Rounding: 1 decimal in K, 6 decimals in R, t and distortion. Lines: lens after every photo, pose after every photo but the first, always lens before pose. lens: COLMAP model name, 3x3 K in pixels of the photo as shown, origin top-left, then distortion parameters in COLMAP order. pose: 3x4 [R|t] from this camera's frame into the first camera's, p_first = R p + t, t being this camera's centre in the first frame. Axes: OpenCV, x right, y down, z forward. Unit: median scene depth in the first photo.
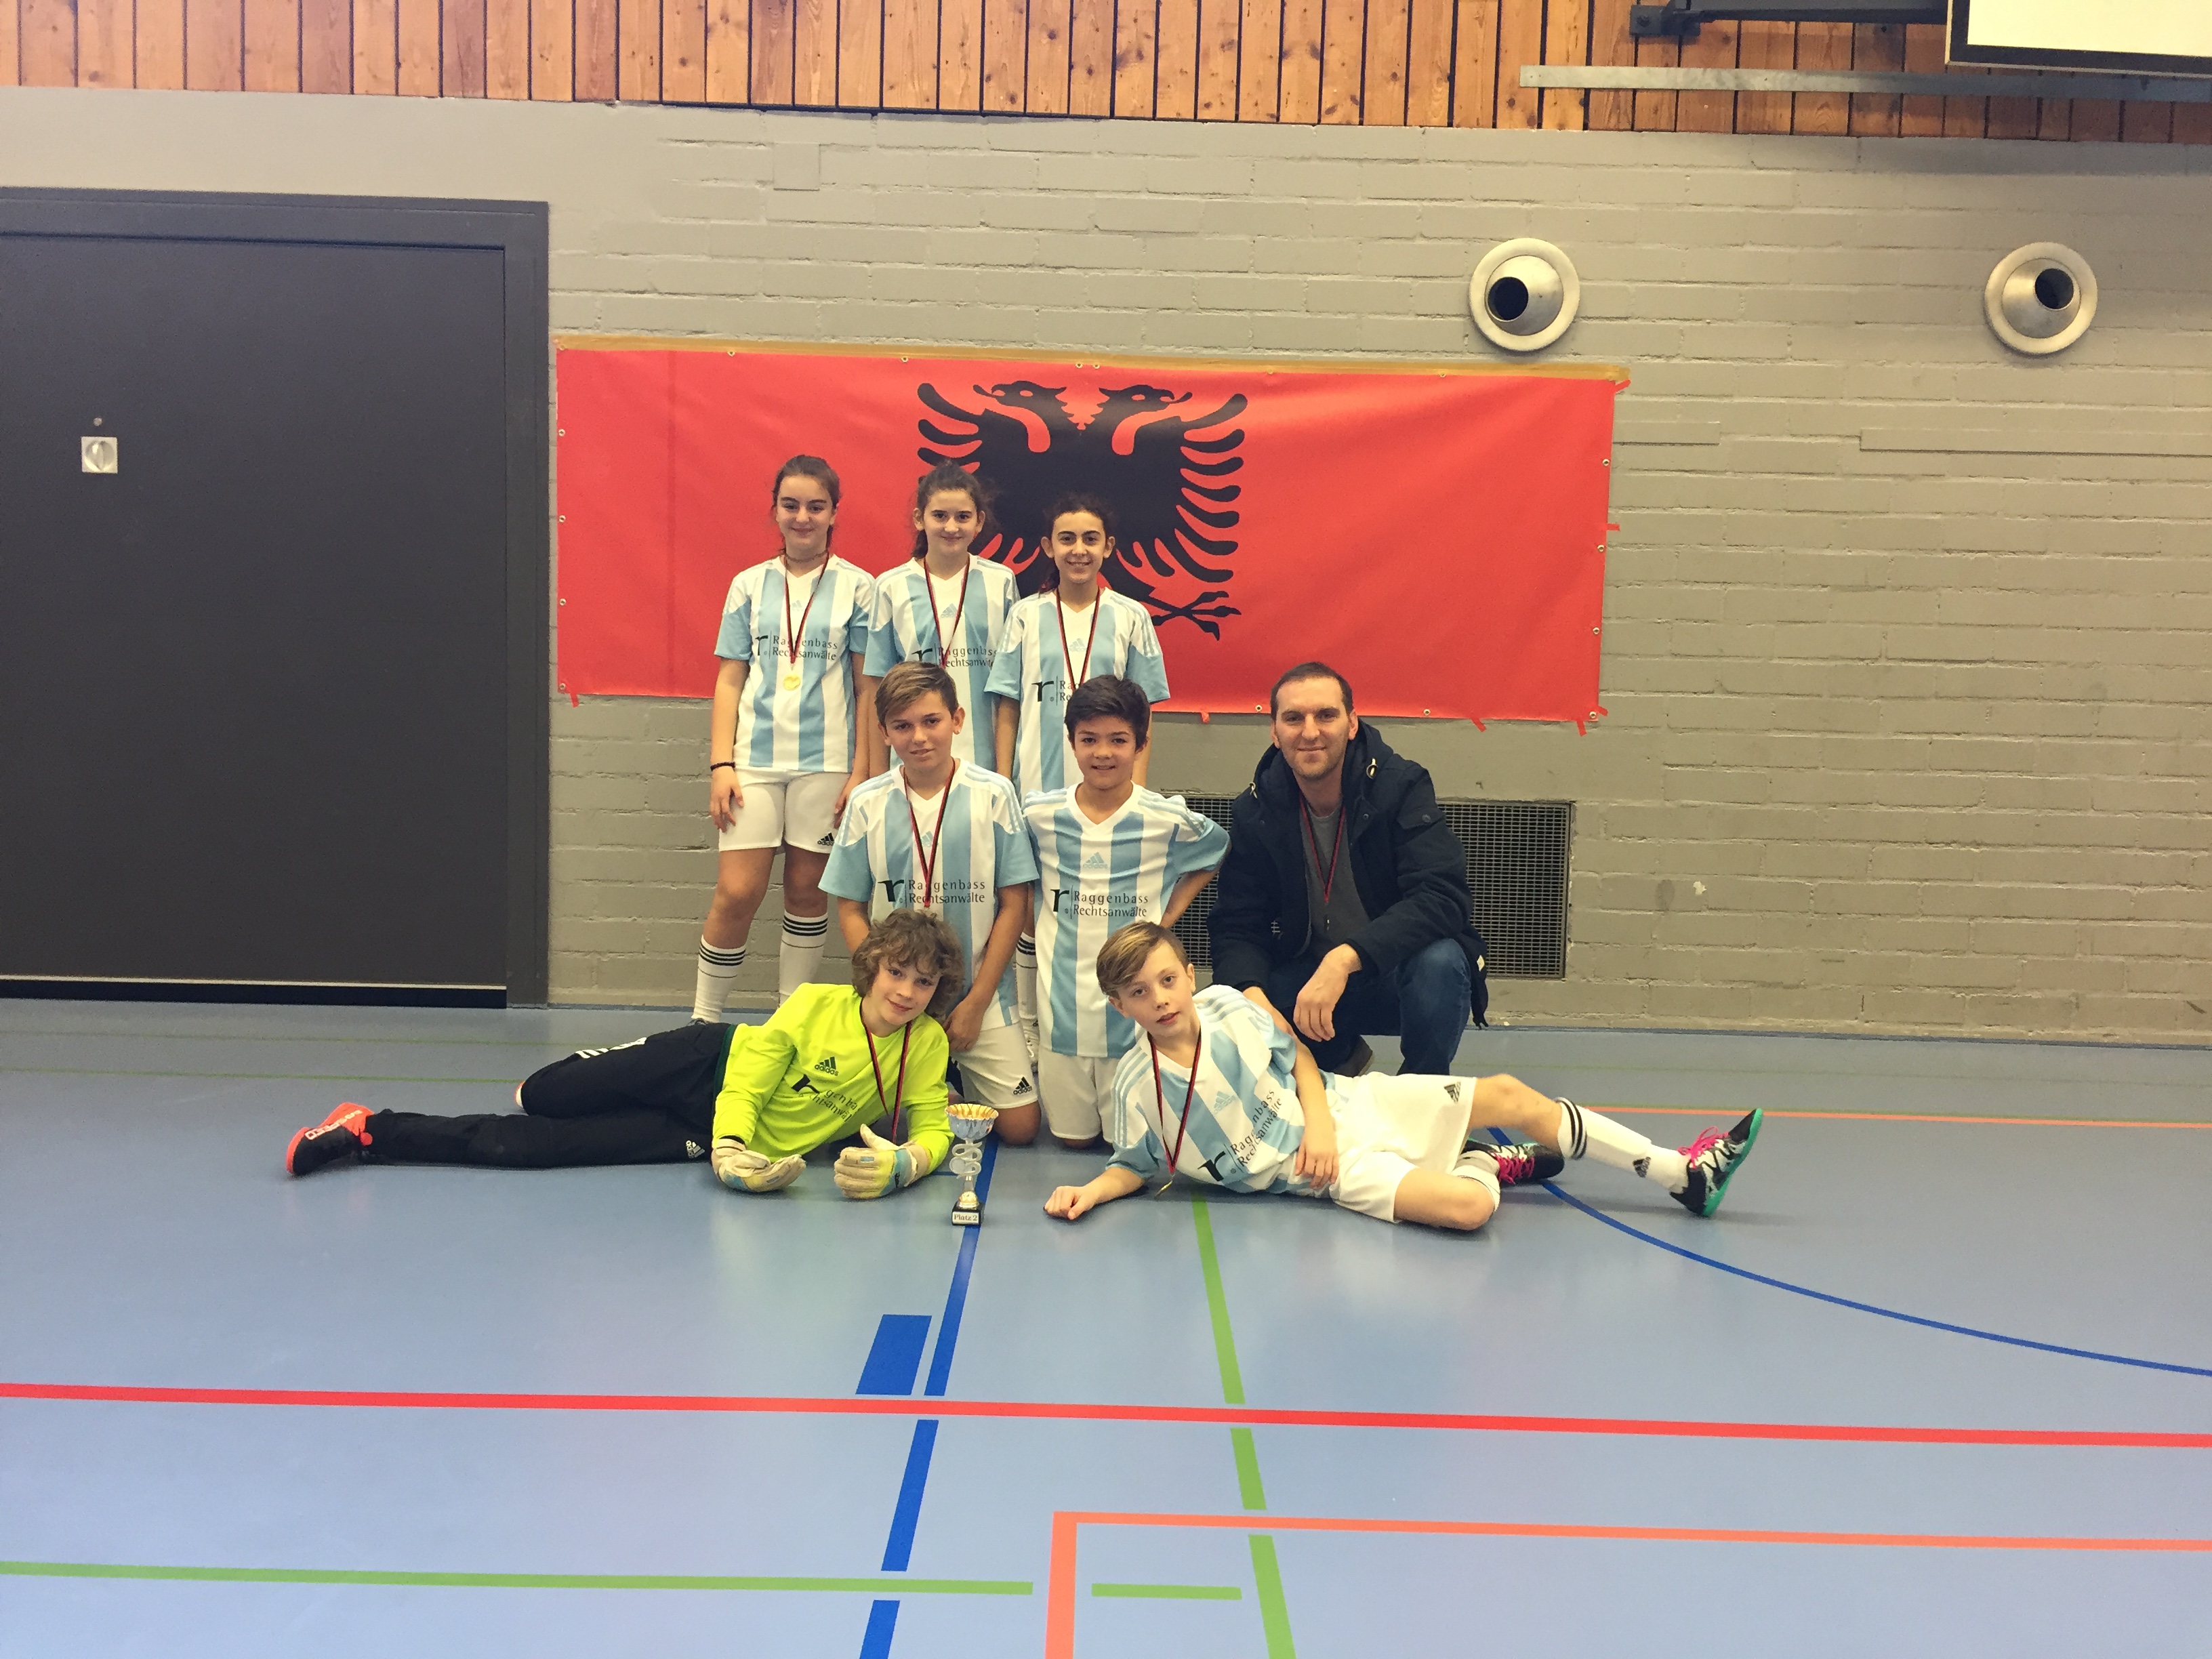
lens RADIAL K [[1902.5, 0, 1106.0], [0, 1902.5, 829.5], [0, 0, 1]] dist [0.086602, -0.113999]
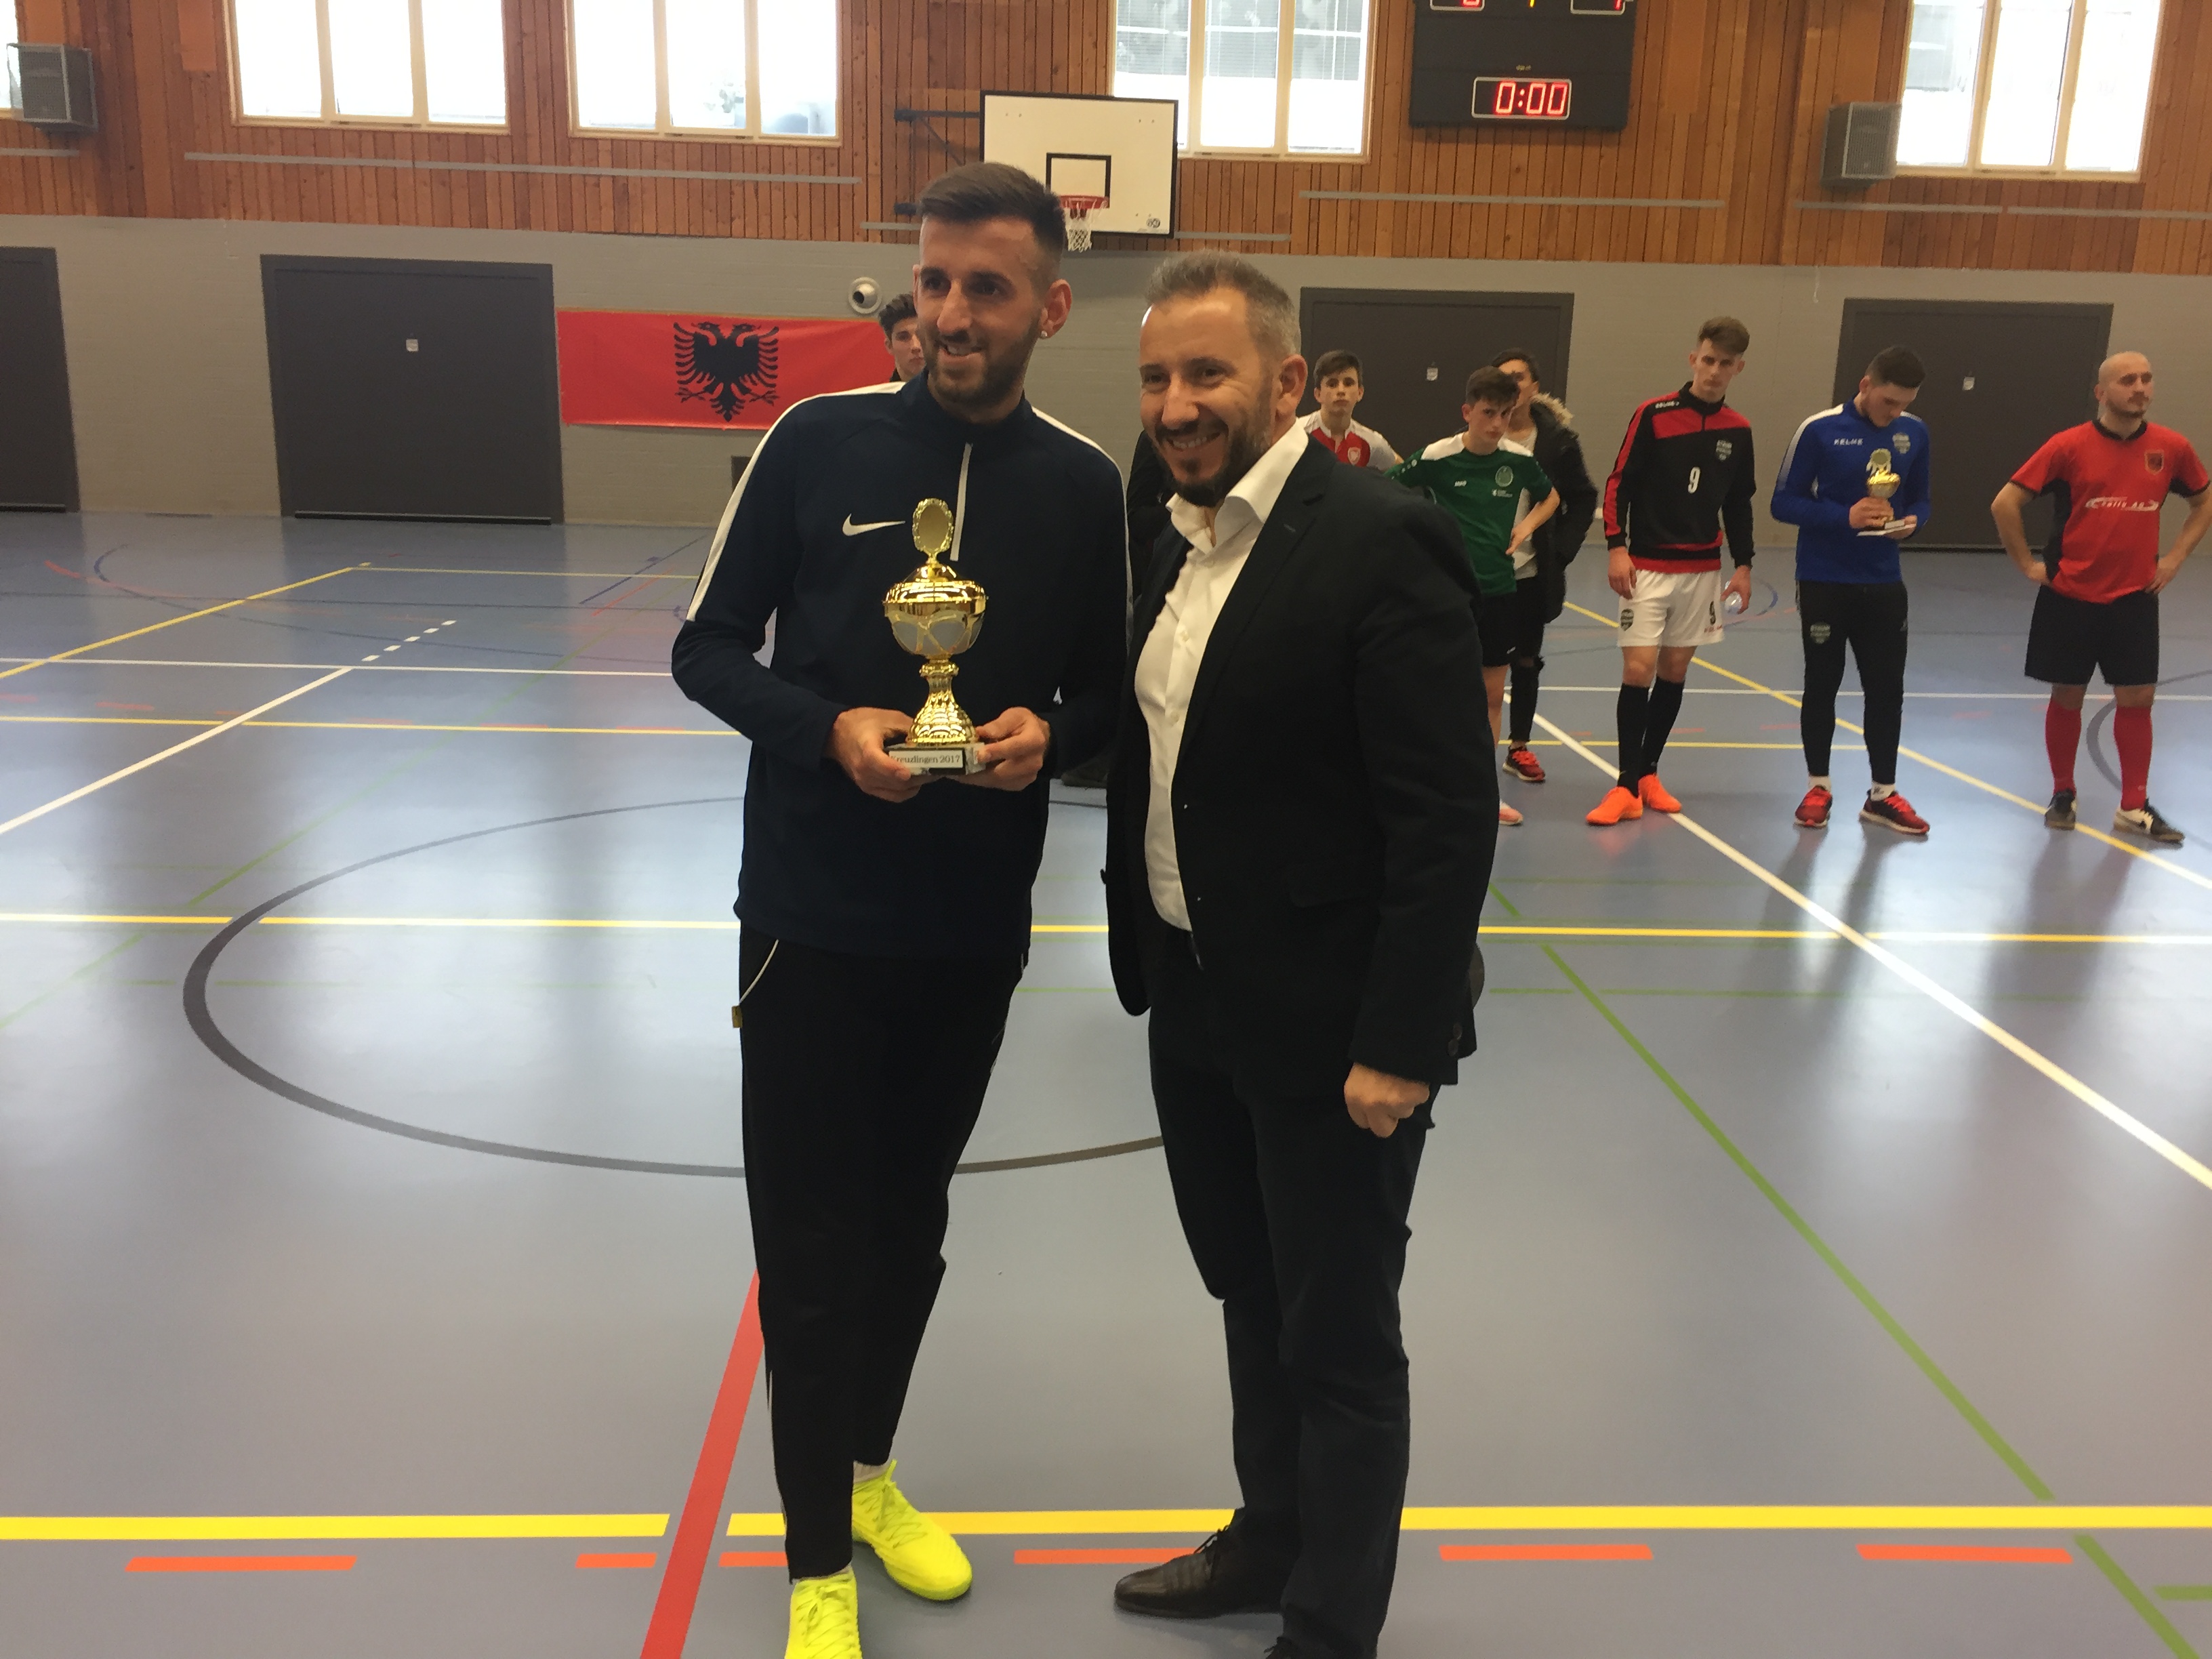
lens RADIAL K [[1902.5, 0, 1106.0], [0, 1902.5, 829.5], [0, 0, 1]] dist [0.086602, -0.113999]
pose [[0.998862, -0.011034, 0.046399, 0.460271], [0.002914, 0.985170, 0.171555, 0.049767], [-0.047604, -0.171224, 0.984081, -2.301341]]
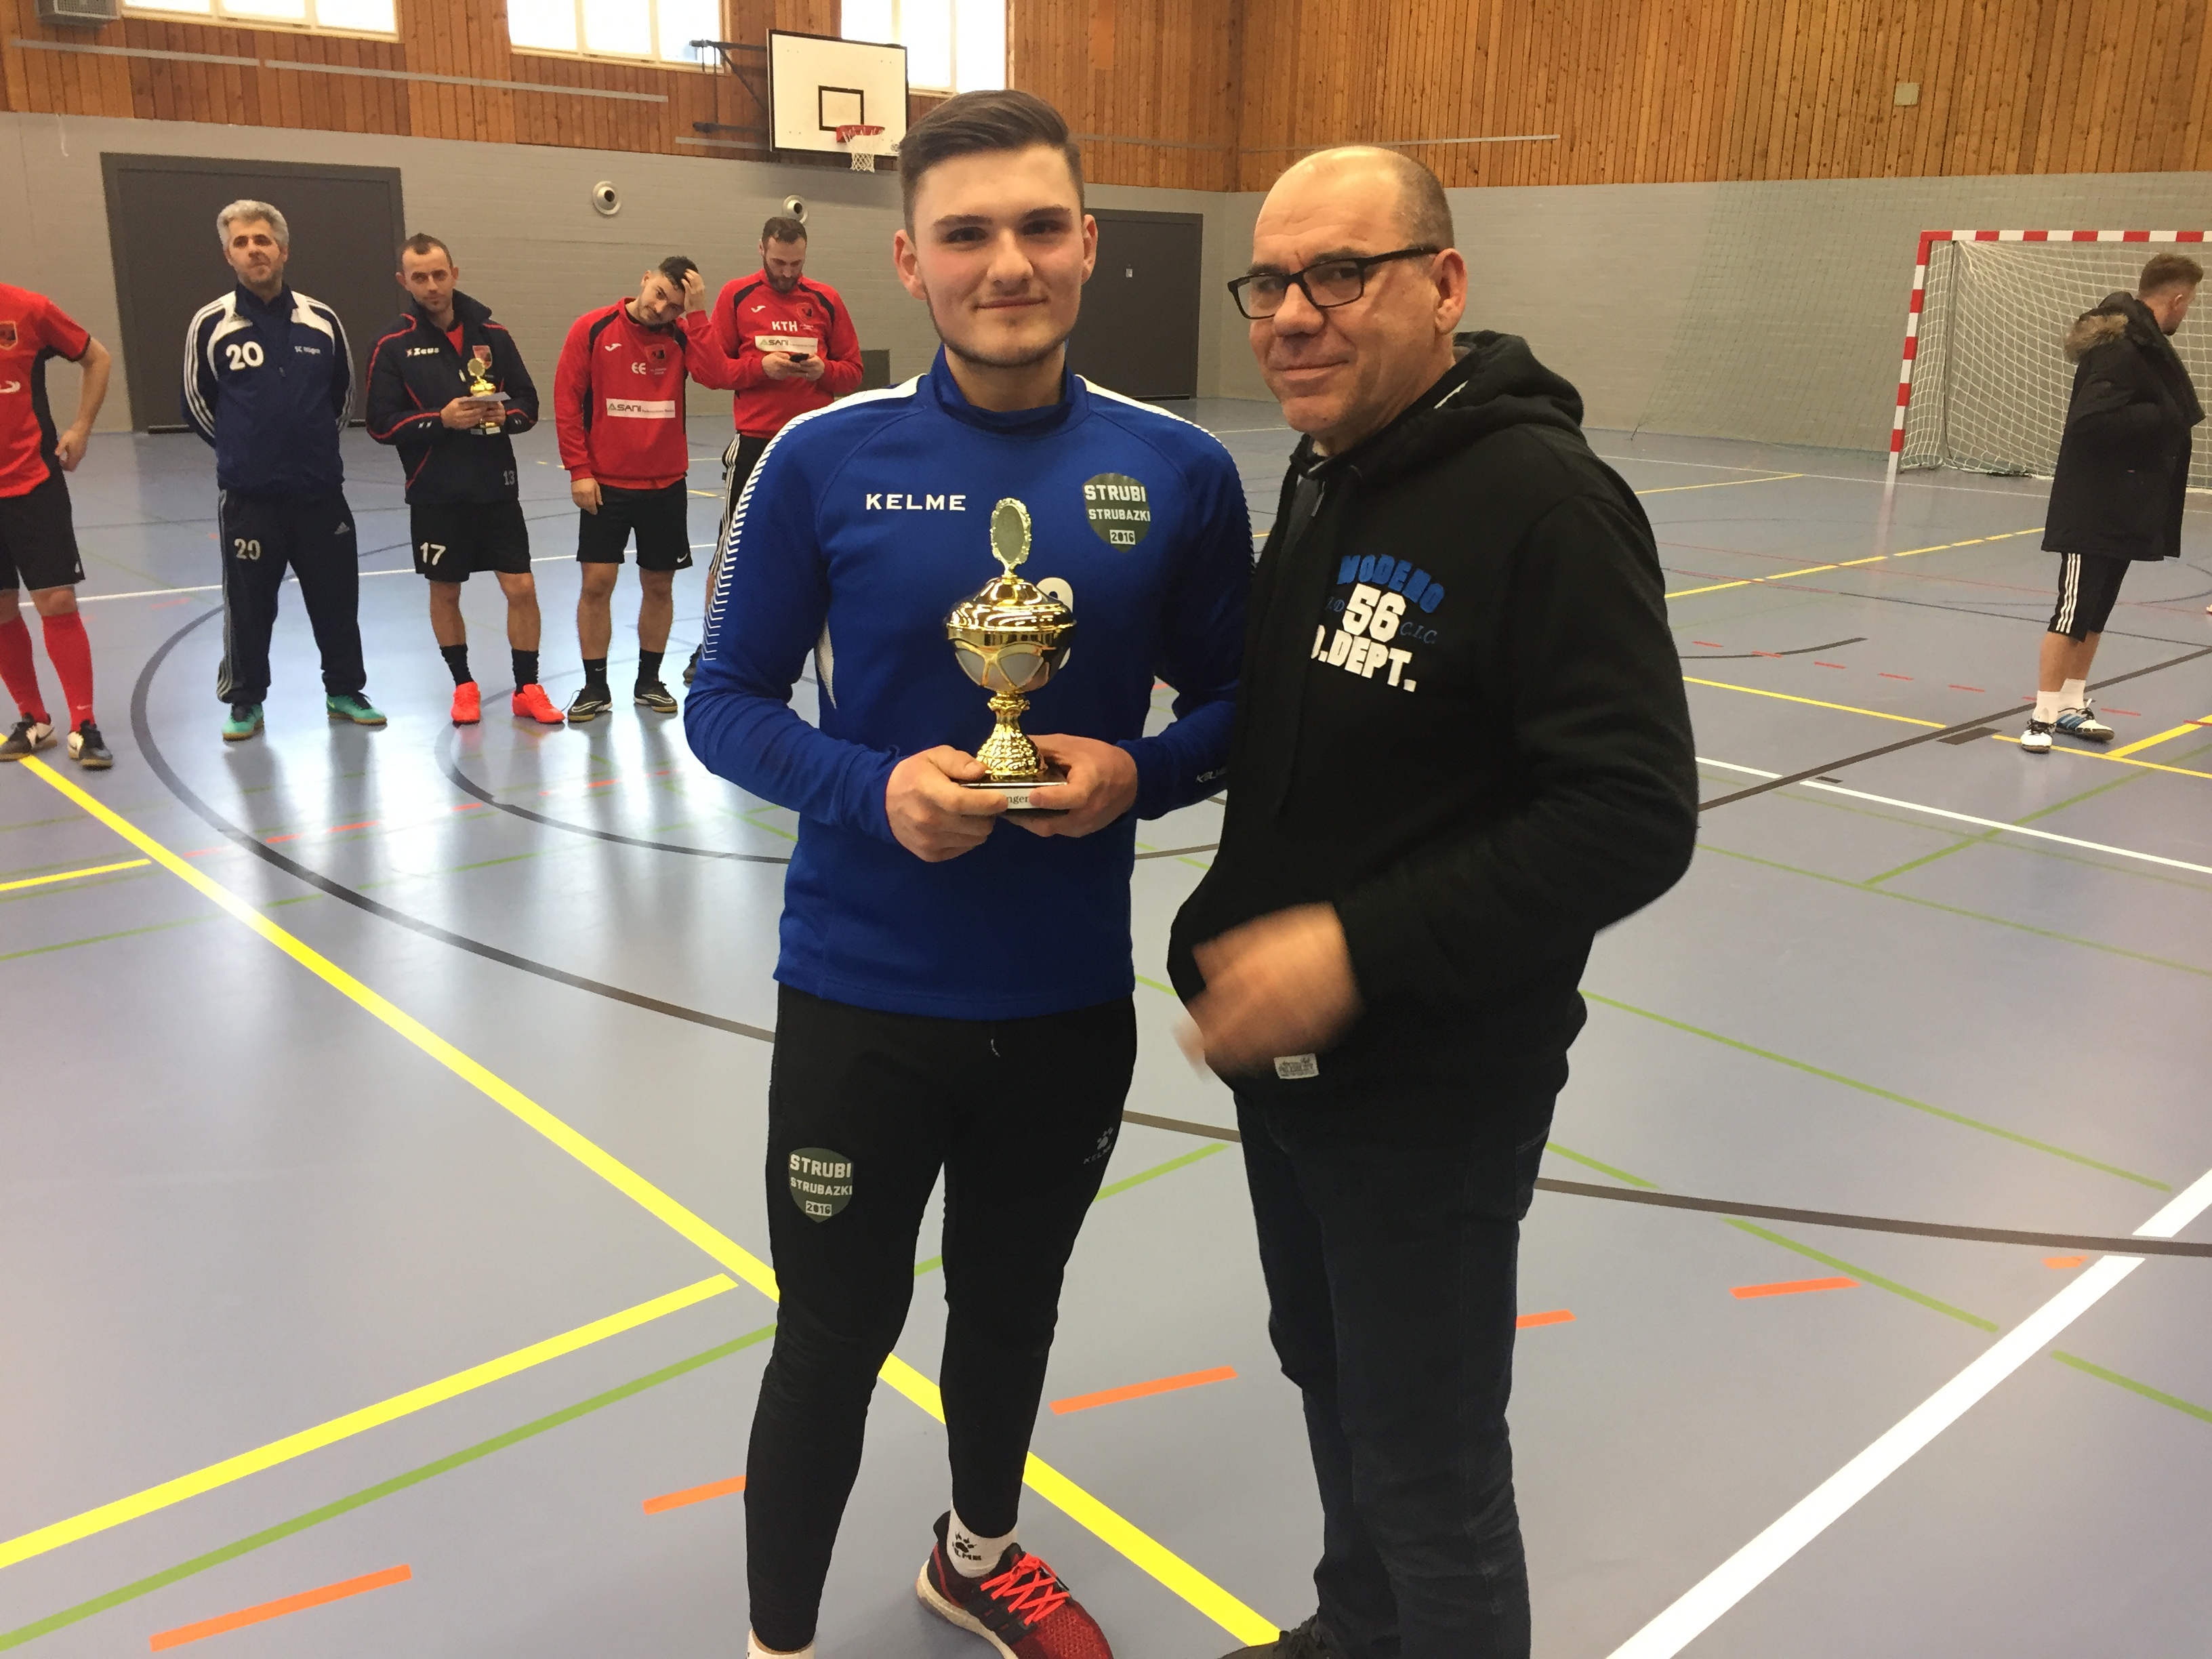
lens RADIAL K [[1916.6, 0, 1102.3], [0, 1916.6, 831.2], [0, 0, 1]] dist [0.078812, -0.106831]
pose [[0.737166, -0.195858, 0.646704, 0.862075], [0.040326, 0.968117, 0.247233, 0.057879], [-0.674507, -0.156173, 0.721561, -2.320729]]
